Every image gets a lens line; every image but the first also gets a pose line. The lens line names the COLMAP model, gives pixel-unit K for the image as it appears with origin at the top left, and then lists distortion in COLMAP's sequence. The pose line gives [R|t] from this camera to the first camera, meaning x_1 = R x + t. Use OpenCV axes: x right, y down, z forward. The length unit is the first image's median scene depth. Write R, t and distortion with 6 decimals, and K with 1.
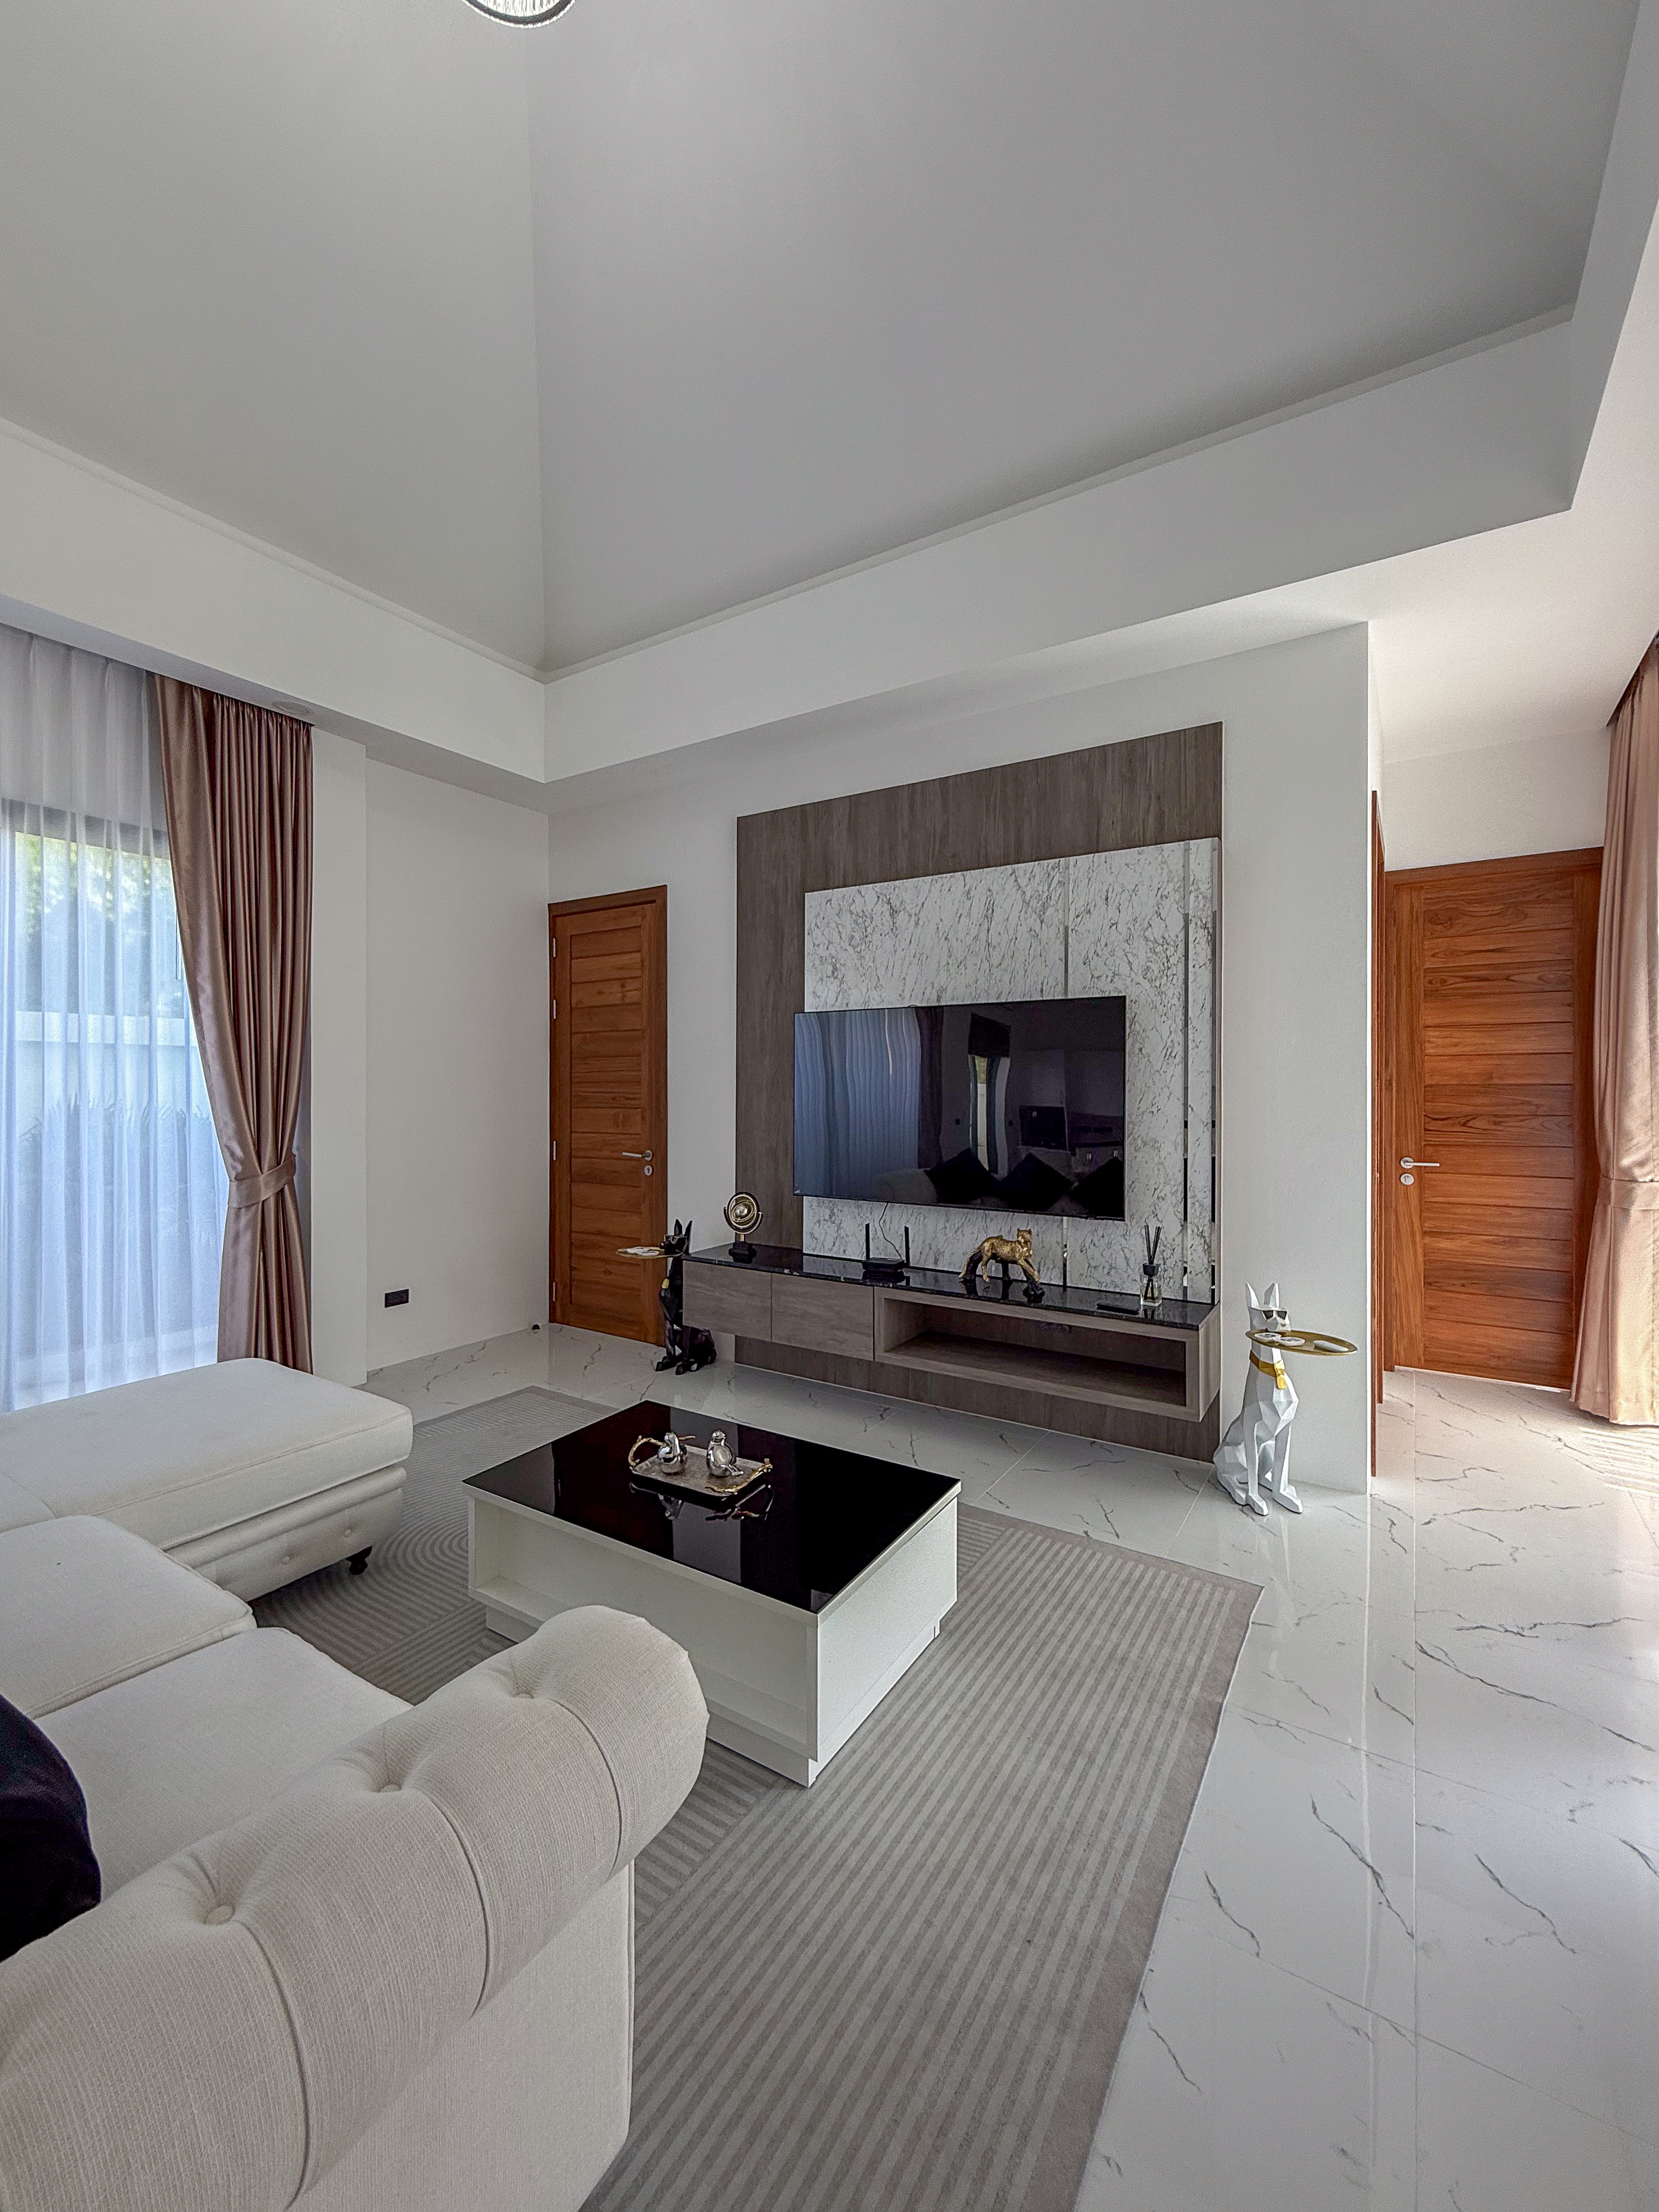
lens RADIAL K [[900.6, 0, 818.3], [0, 900.6, 1094.0], [0, 0, 1]] dist [-0.010129, 0.000494]
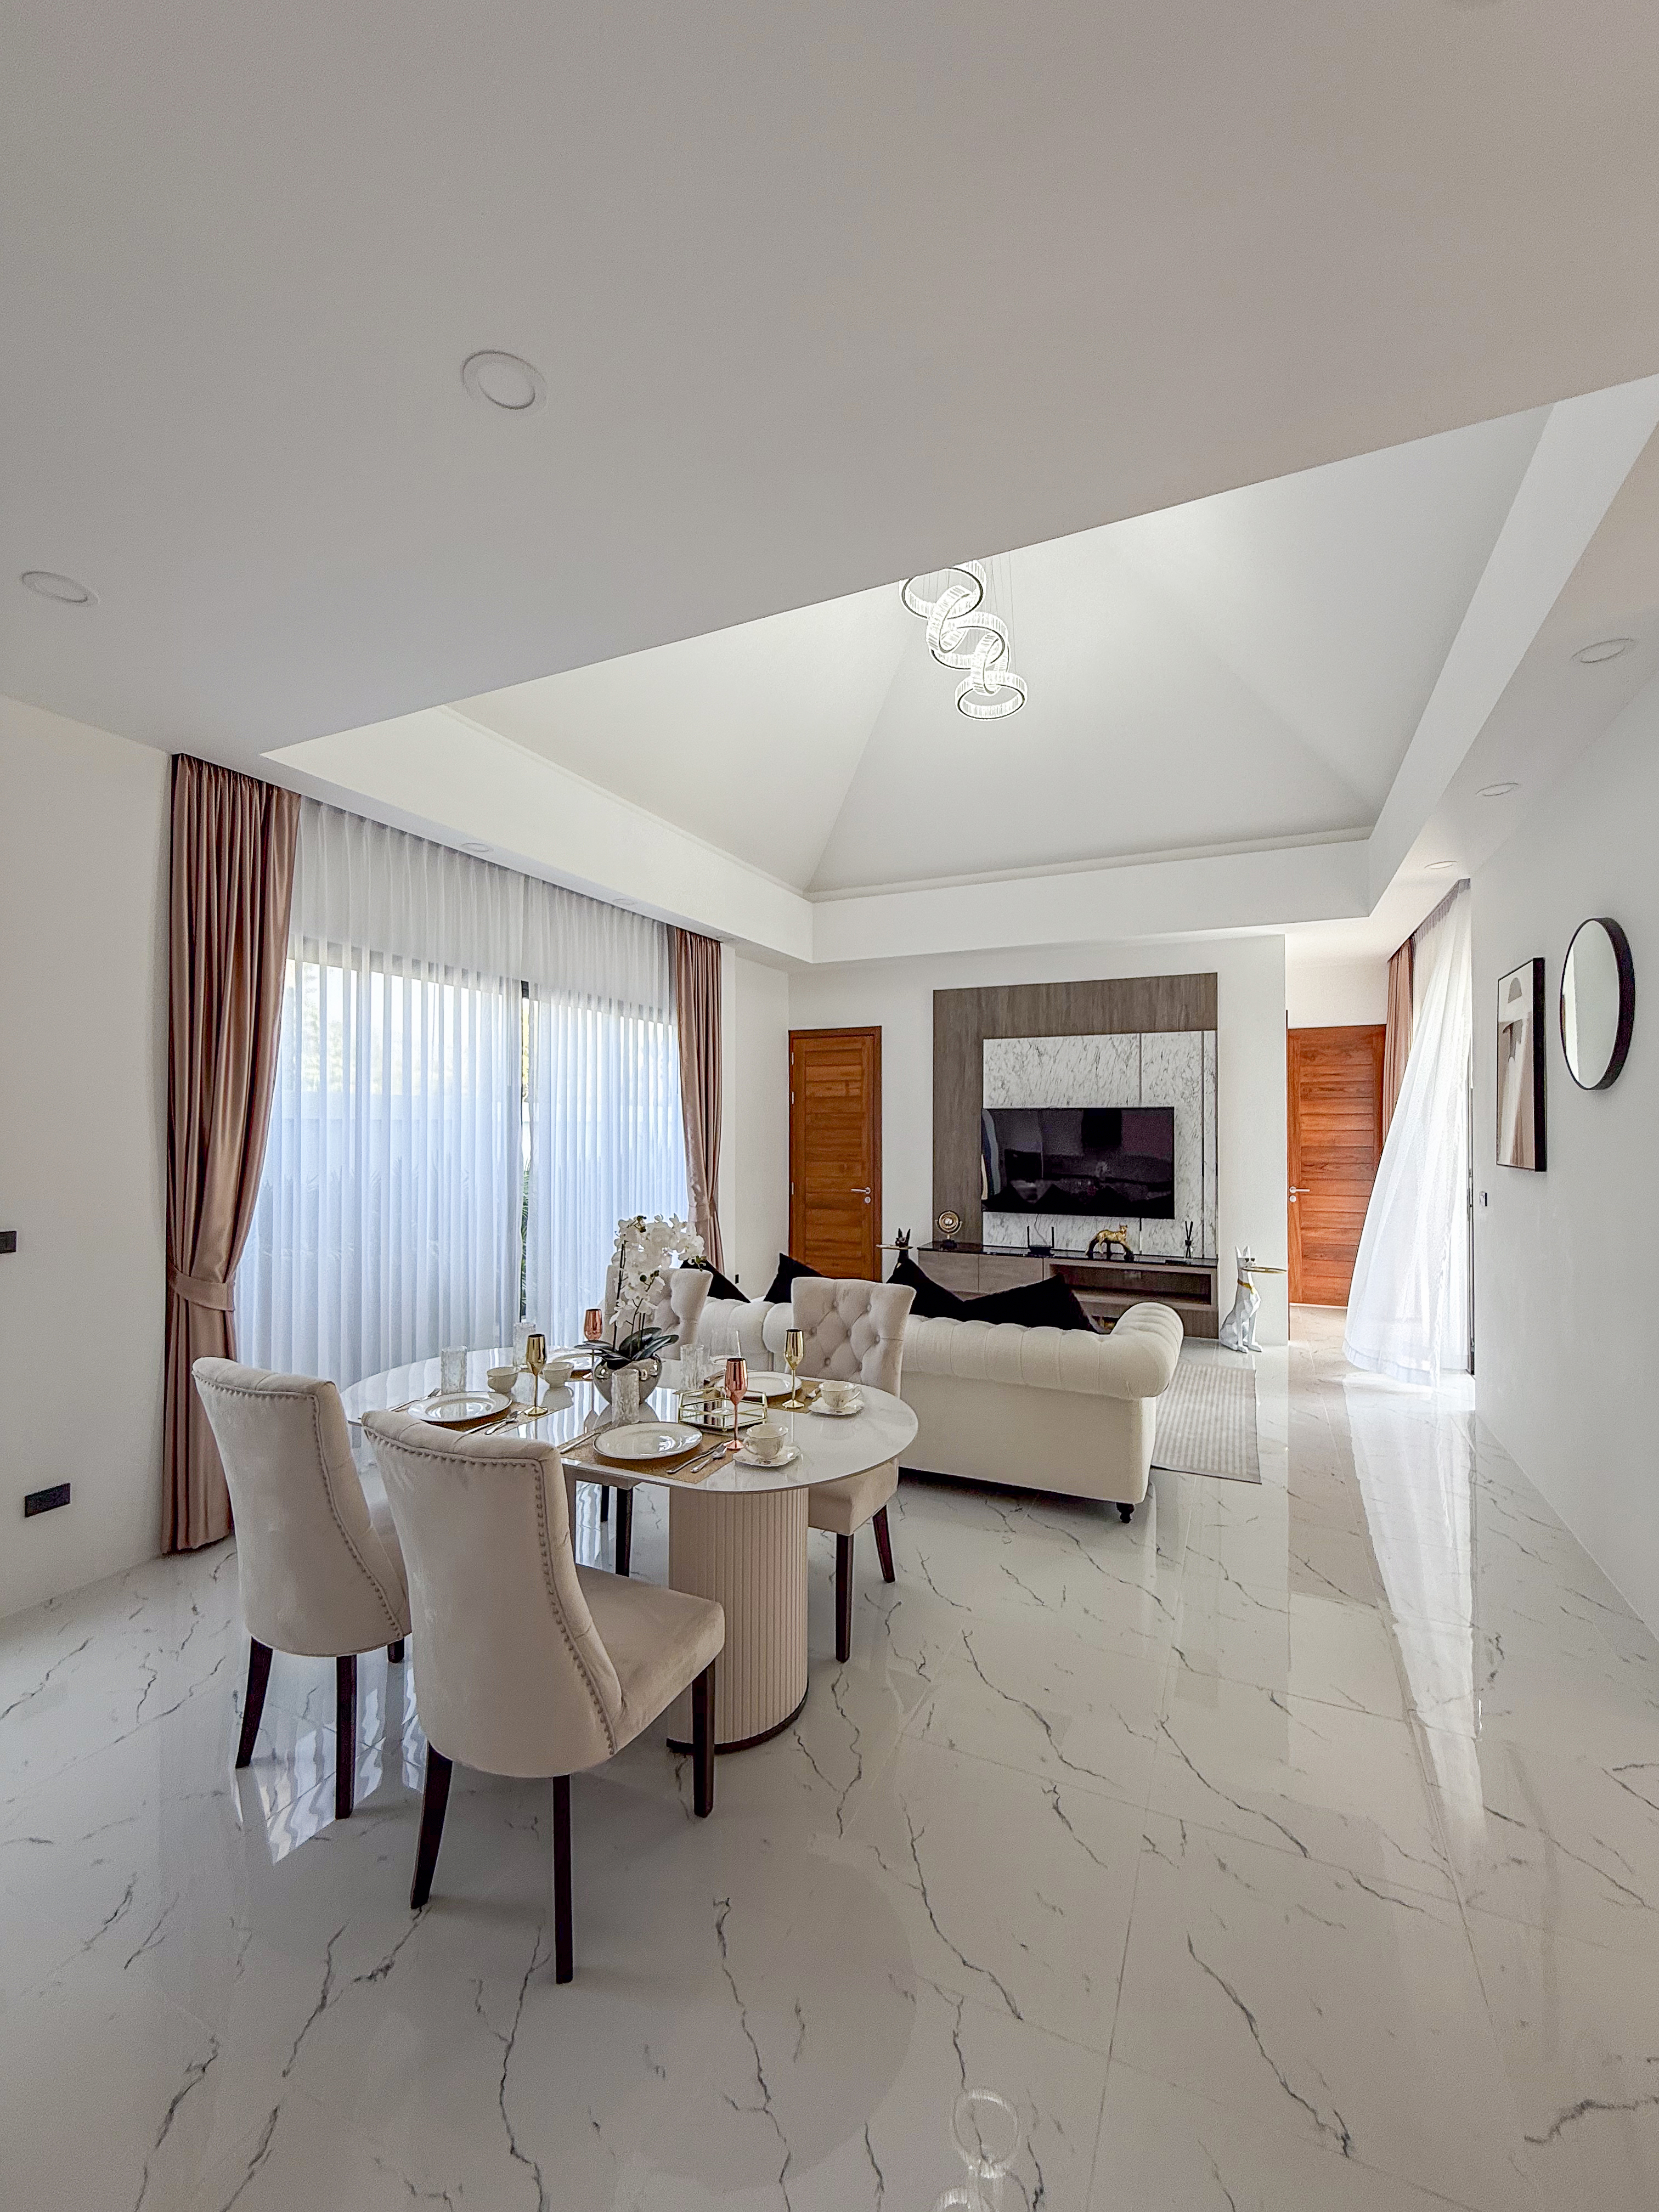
lens RADIAL K [[900.6, 0, 841.1], [0, 900.6, 1117.6], [0, 0, 1]] dist [-0.010129, 0.000494]
pose [[0.986898, 0.001428, 0.161337, -0.606233], [0.001186, 0.999870, -0.016104, -0.045631], [-0.161339, 0.016084, 0.986768, -0.729278]]
